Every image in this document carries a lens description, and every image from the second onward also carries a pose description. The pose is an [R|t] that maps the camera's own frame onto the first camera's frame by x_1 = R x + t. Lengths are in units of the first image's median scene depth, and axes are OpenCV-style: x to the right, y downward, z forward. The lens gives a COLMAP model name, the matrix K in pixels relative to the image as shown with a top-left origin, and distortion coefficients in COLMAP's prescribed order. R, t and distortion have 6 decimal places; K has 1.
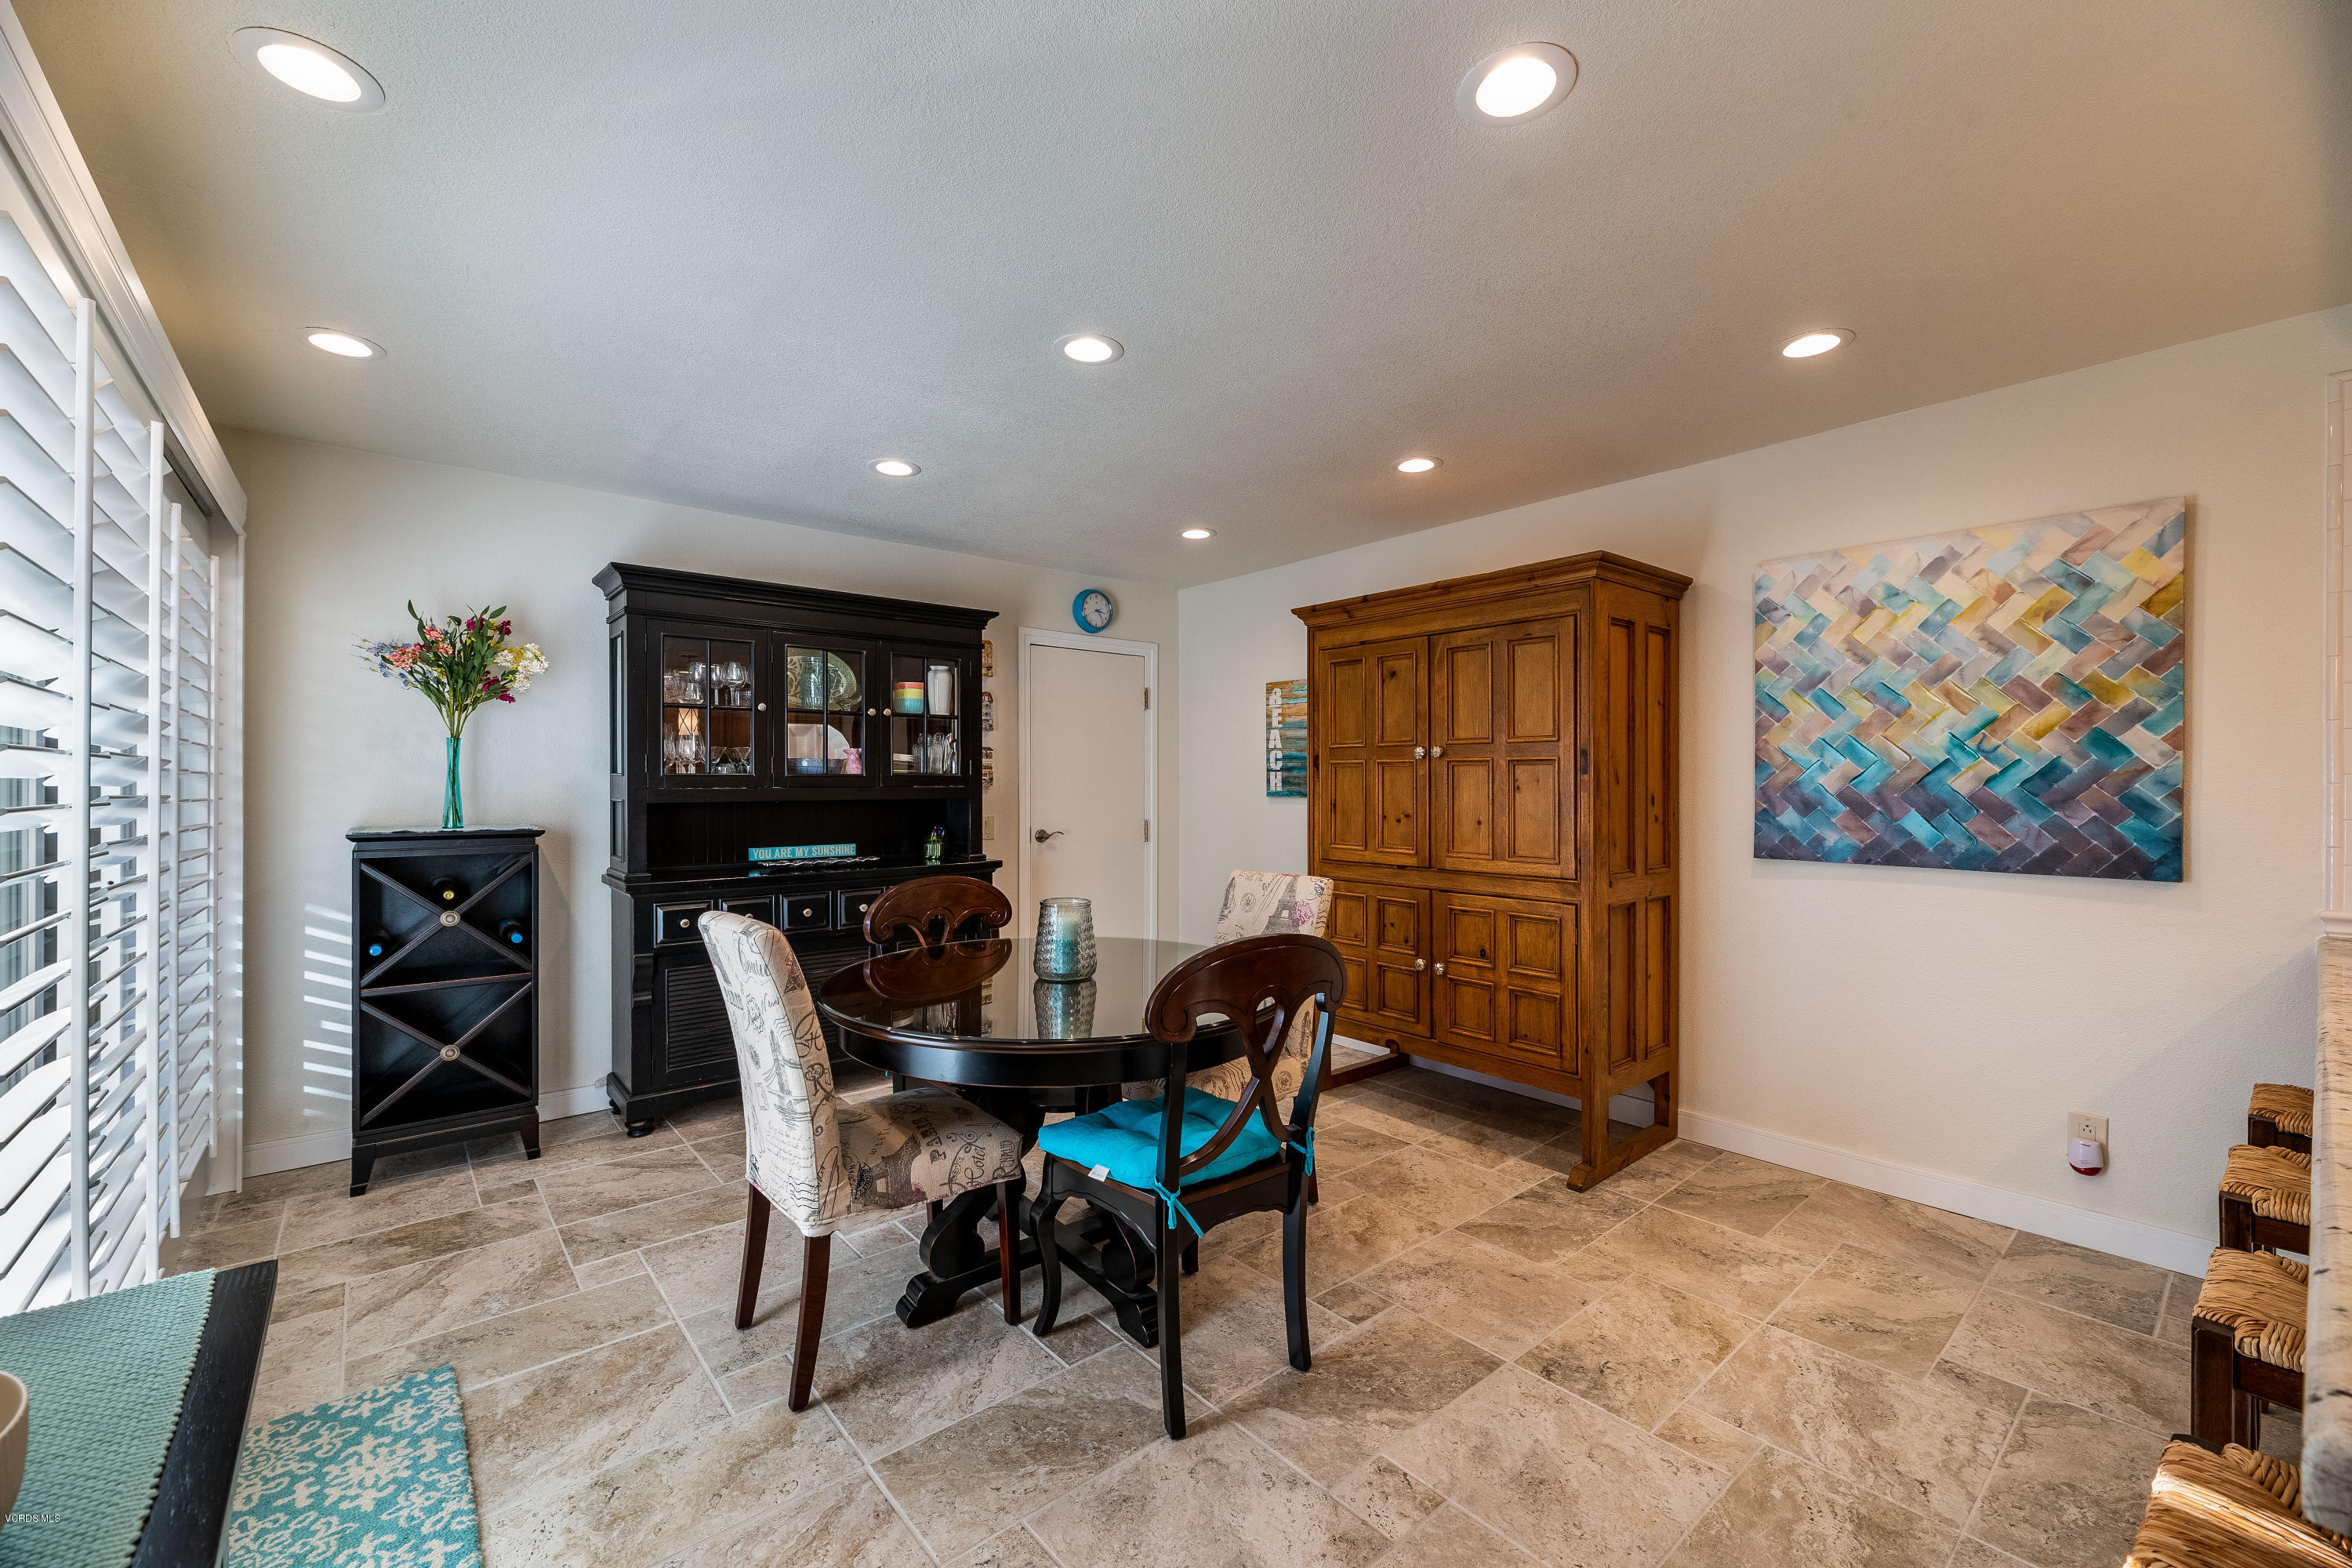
lens RADIAL K [[945.1, 0, 1181.0], [0, 945.1, 789.7], [0, 0, 1]] dist [0.001437, 0.000090]
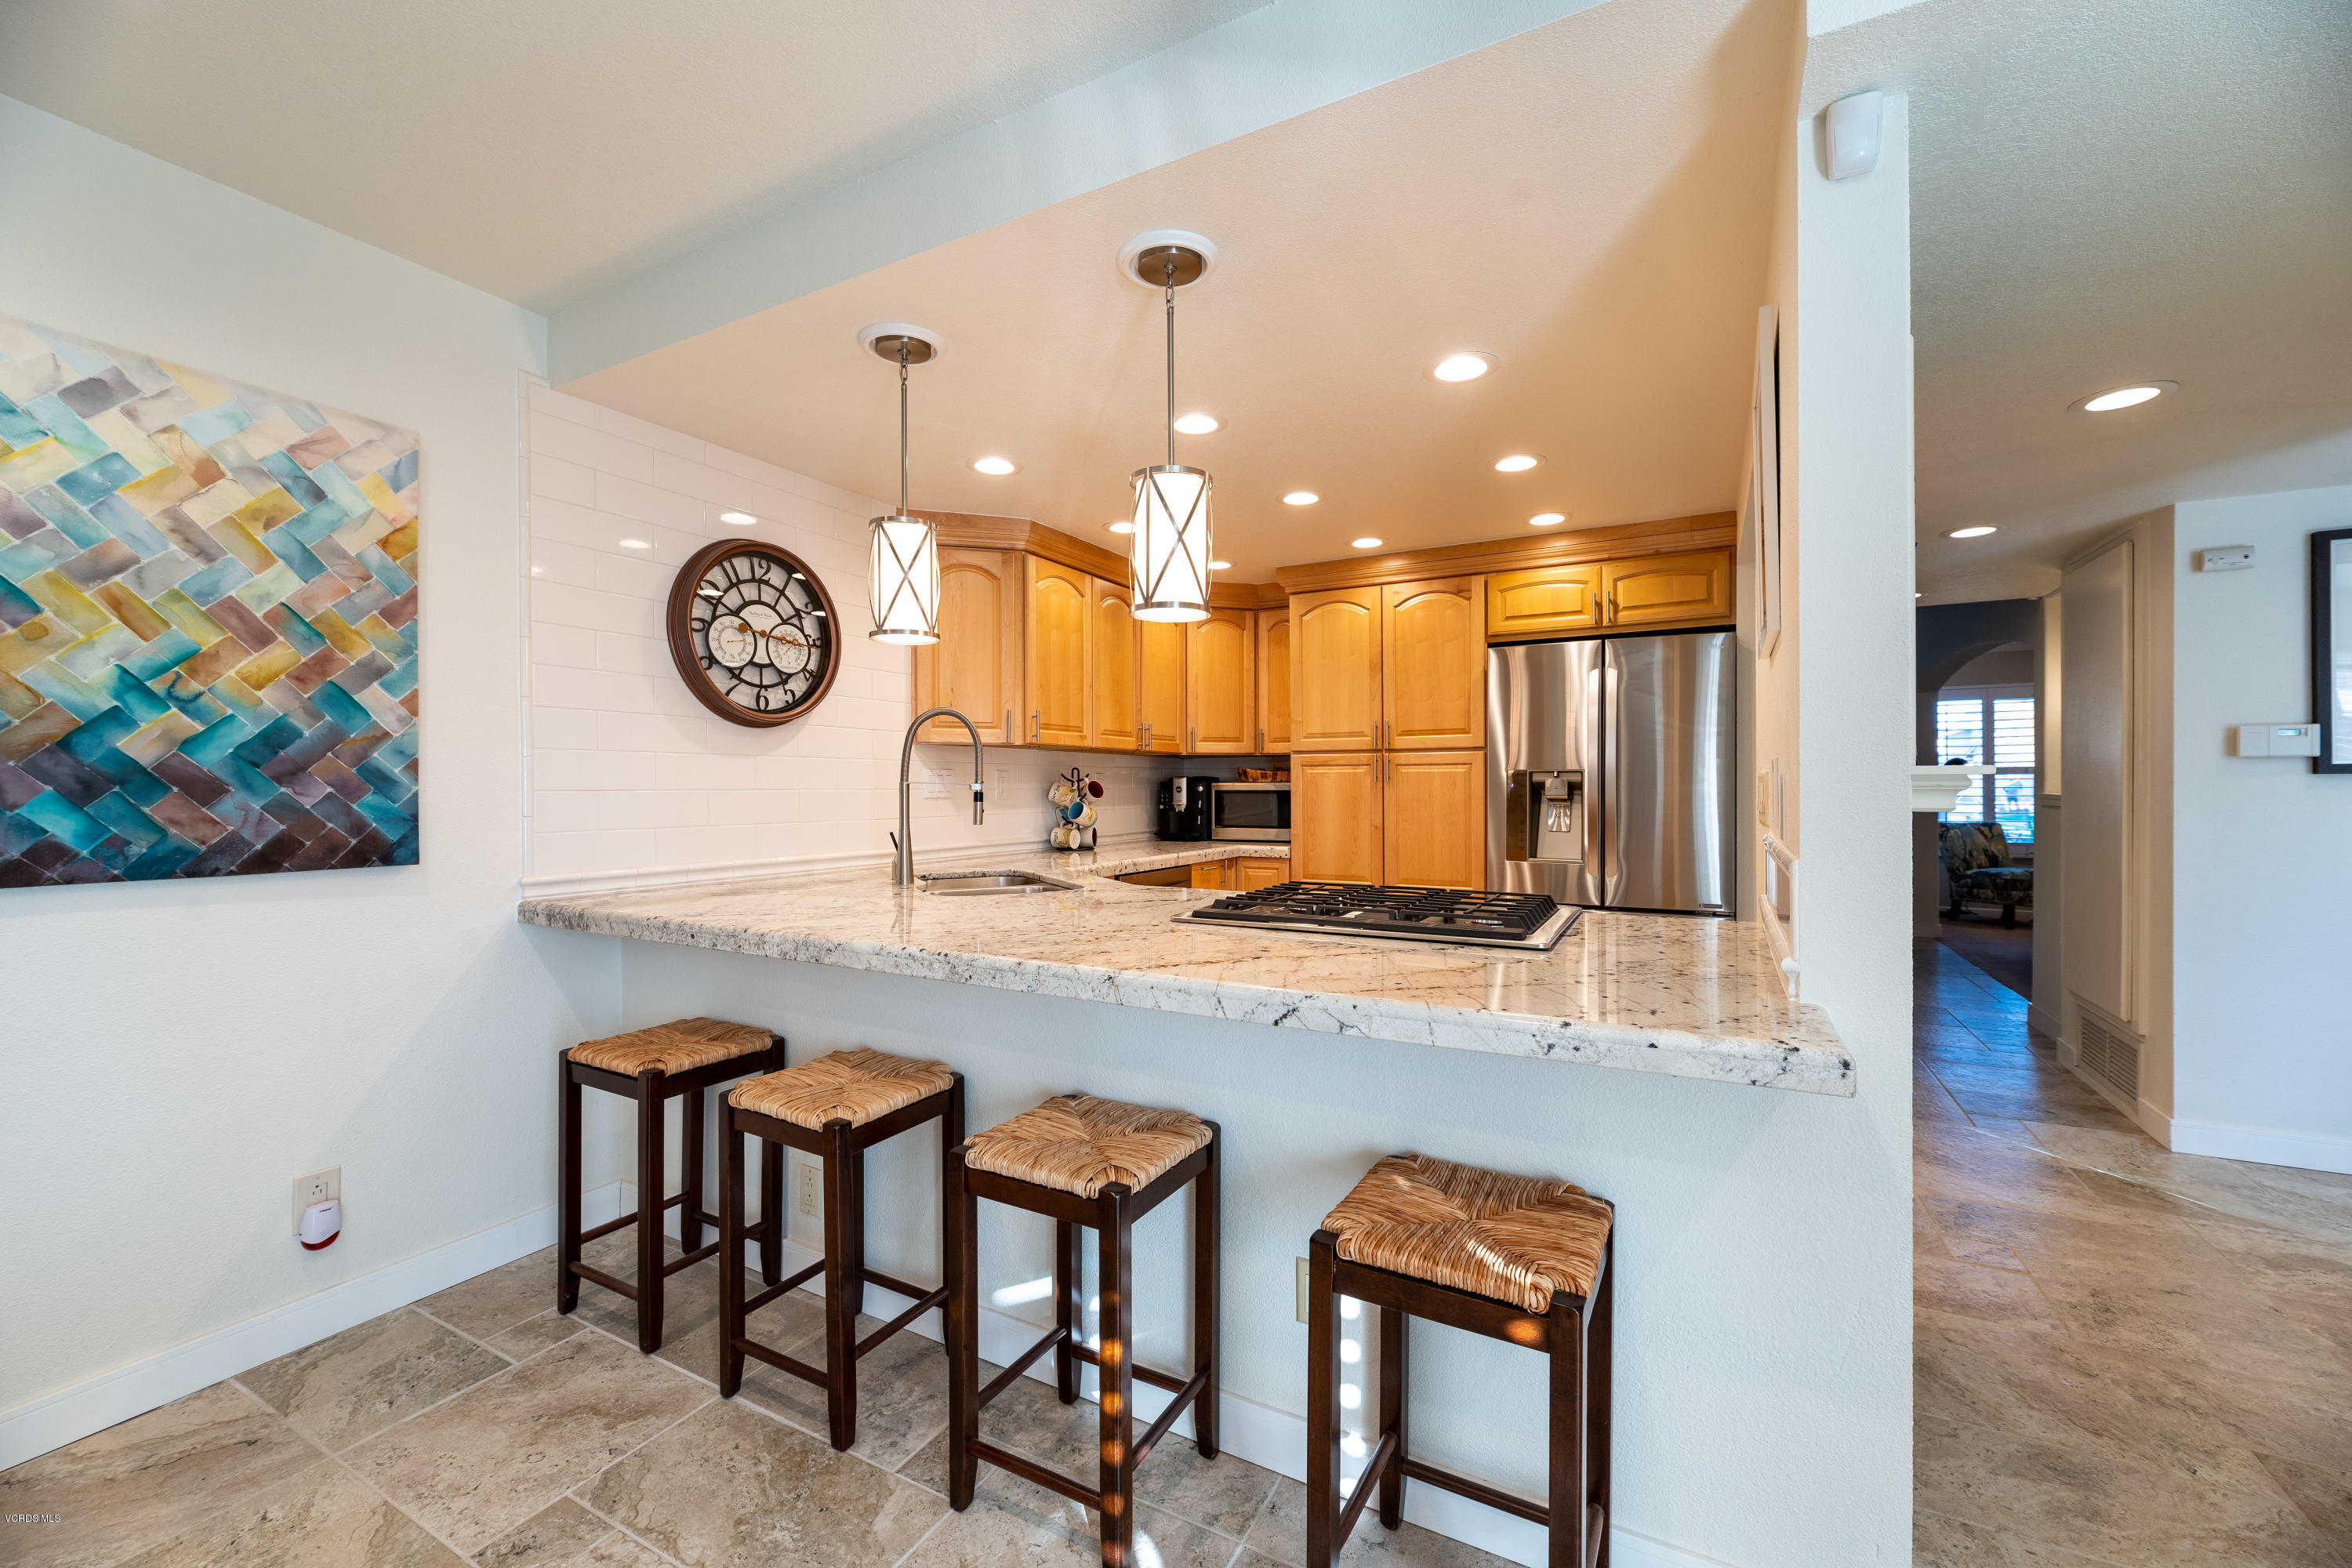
lens RADIAL K [[945.1, 0, 1167.8], [0, 945.1, 787.5], [0, 0, 1]] dist [0.001437, 0.000090]
pose [[-0.356571, -0.003088, 0.934263, -0.026545], [0.004601, 0.999977, 0.005062, 0.021246], [-0.934257, 0.006104, -0.356549, 0.576251]]
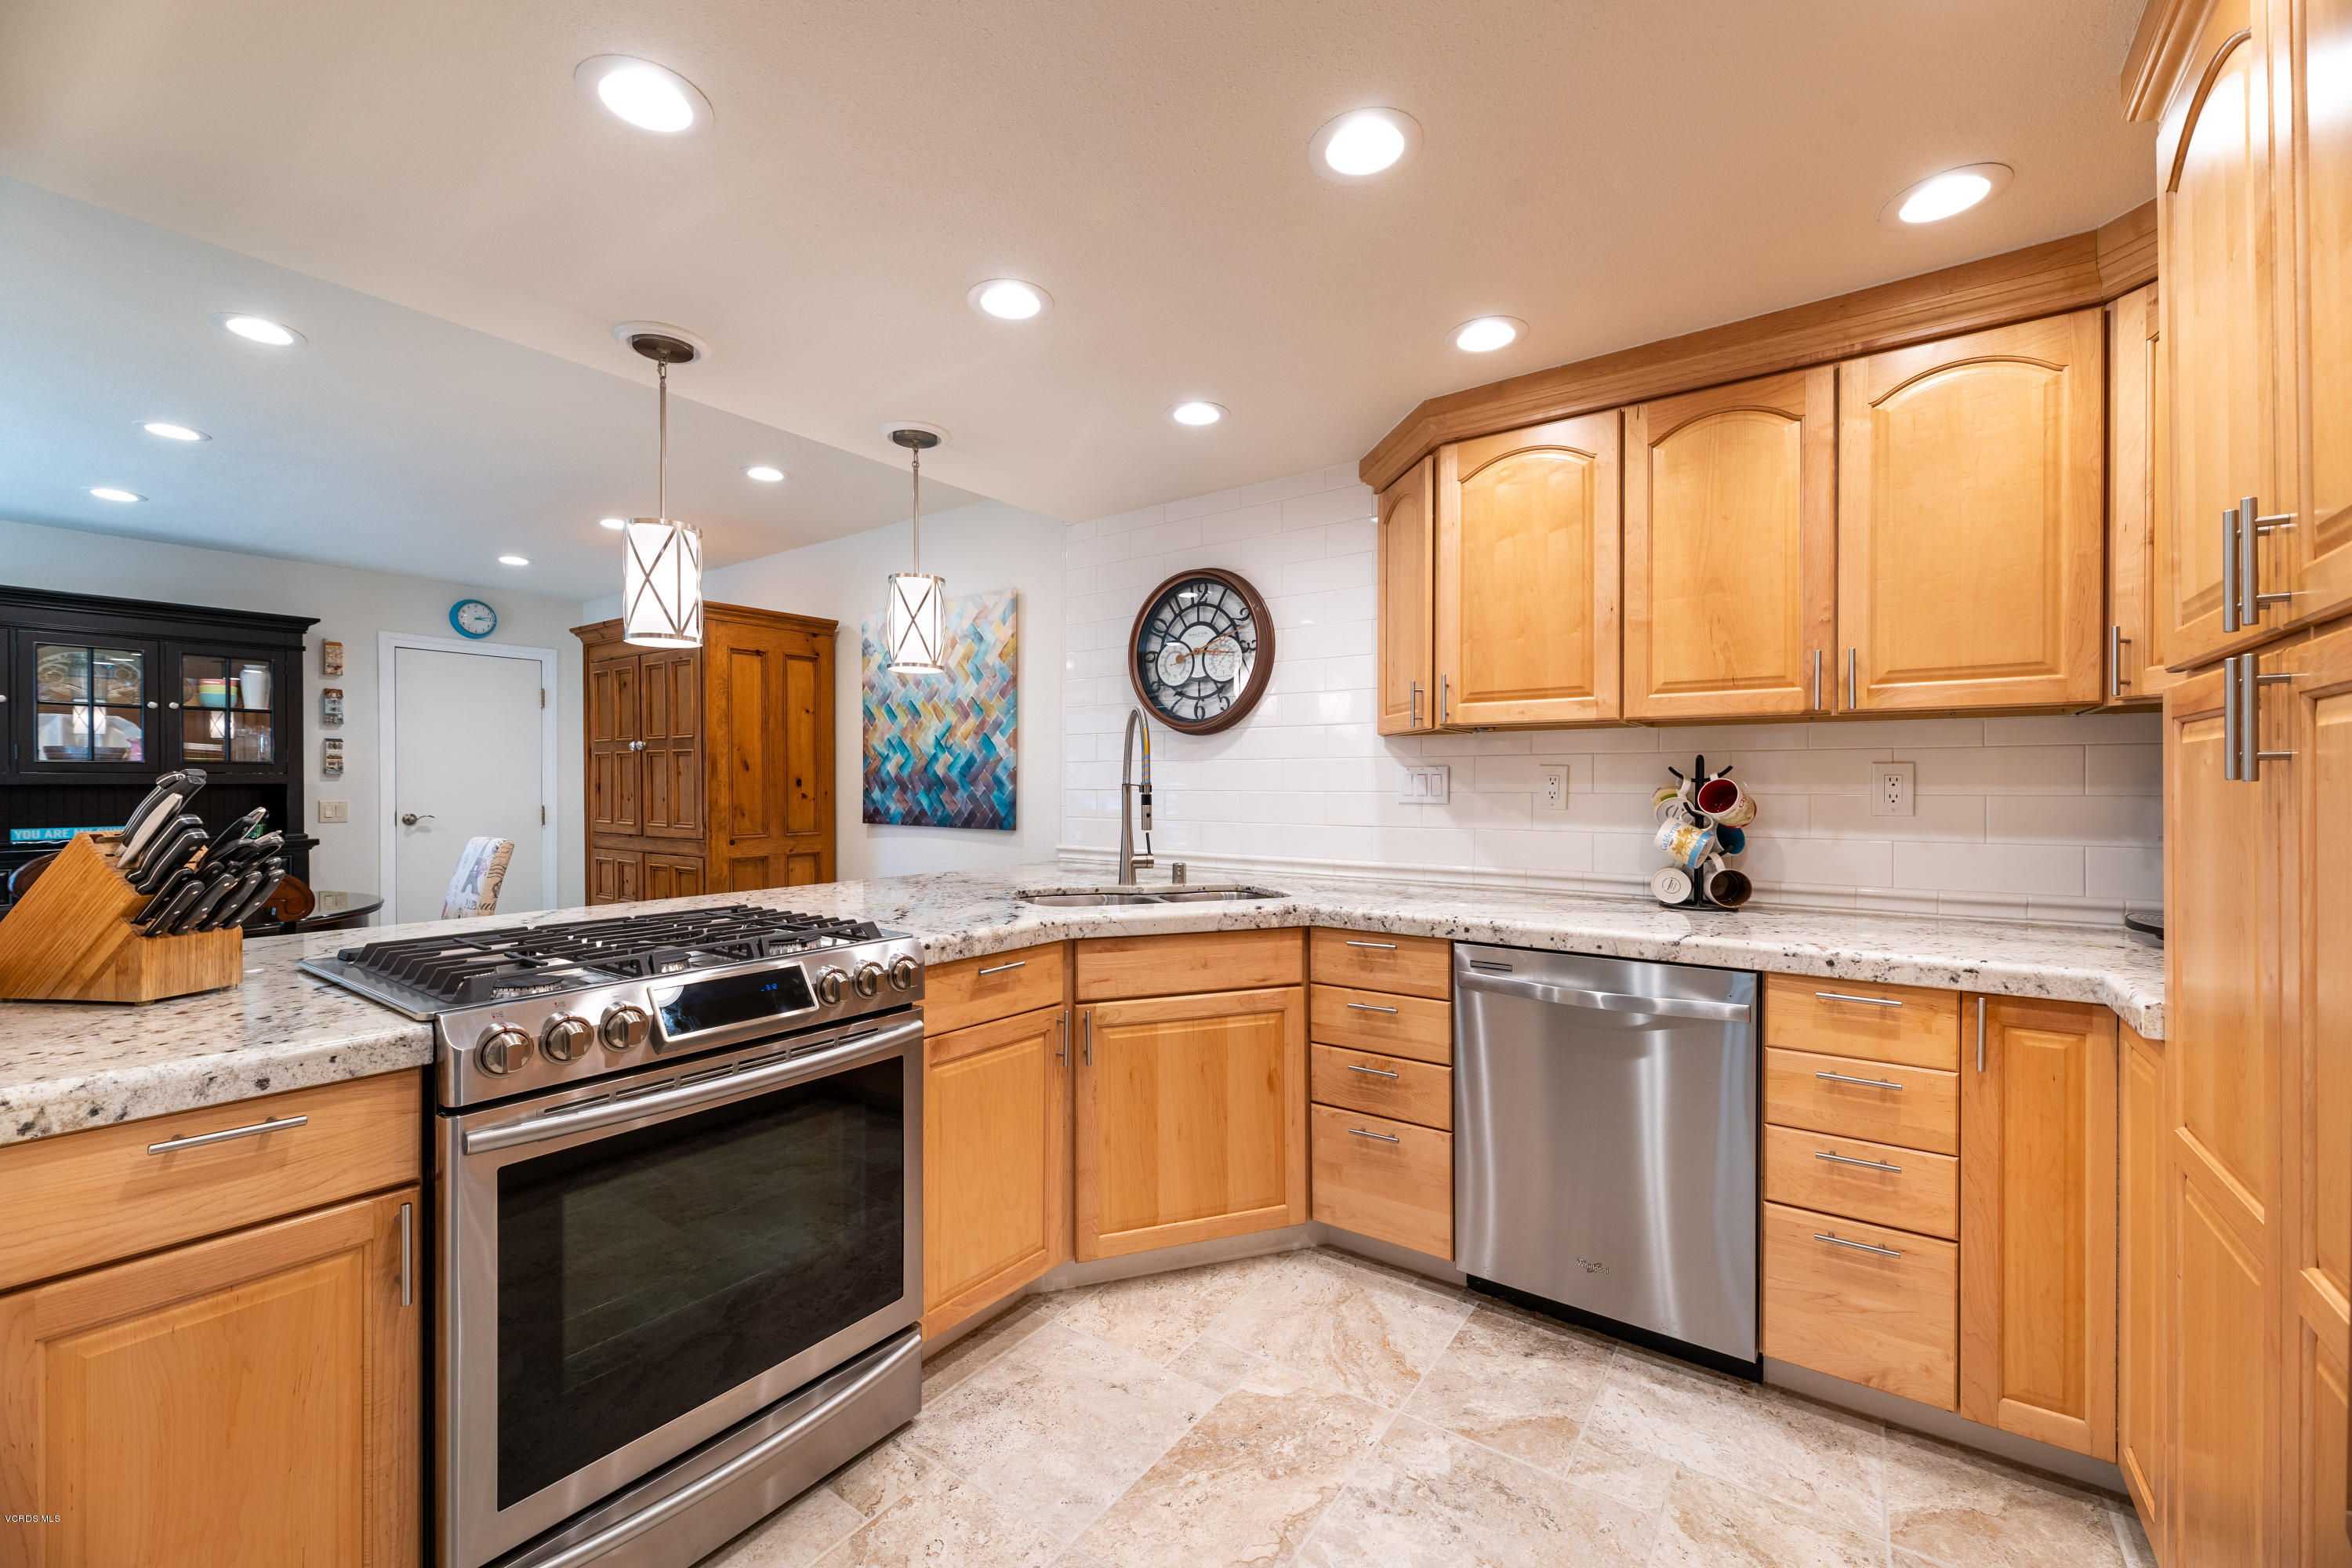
lens RADIAL K [[945.1, 0, 1170.5], [0, 945.1, 790.2], [0, 0, 1]] dist [0.001437, 0.000090]
pose [[0.970609, -0.000493, 0.240661, 0.818710], [0.000412, 1.000000, 0.000388, 0.026152], [-0.240661, -0.000277, 0.970609, -0.535948]]
